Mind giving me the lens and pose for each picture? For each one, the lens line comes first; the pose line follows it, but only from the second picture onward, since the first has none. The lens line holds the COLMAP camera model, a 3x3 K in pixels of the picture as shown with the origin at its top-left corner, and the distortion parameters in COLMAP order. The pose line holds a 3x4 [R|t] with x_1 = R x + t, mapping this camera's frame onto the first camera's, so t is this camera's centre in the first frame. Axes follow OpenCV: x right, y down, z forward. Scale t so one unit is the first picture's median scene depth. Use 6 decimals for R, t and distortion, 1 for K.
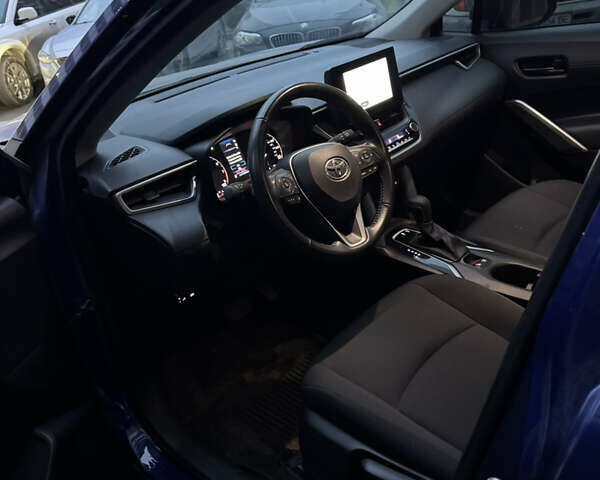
lens RADIAL K [[543.9, 0, 300.6], [0, 543.9, 226.1], [0, 0, 1]] dist [0.164137, -0.230201]
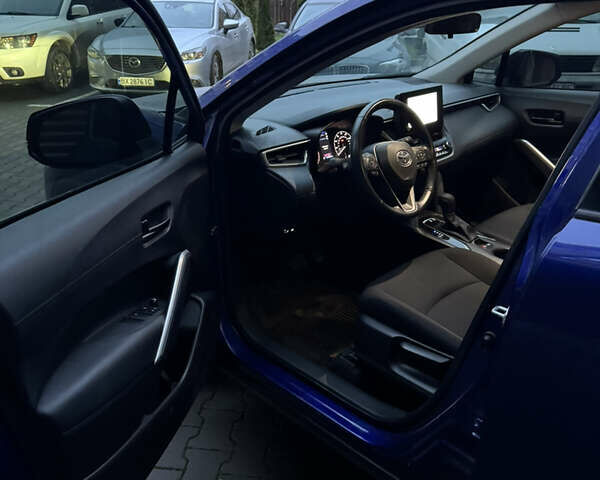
lens RADIAL K [[543.9, 0, 300.6], [0, 543.9, 226.1], [0, 0, 1]] dist [0.164137, -0.230201]
pose [[0.989620, 0.142400, 0.019332, -0.165742], [-0.141240, 0.988611, -0.051963, 0.151341], [-0.026512, 0.048693, 0.998462, -0.370455]]
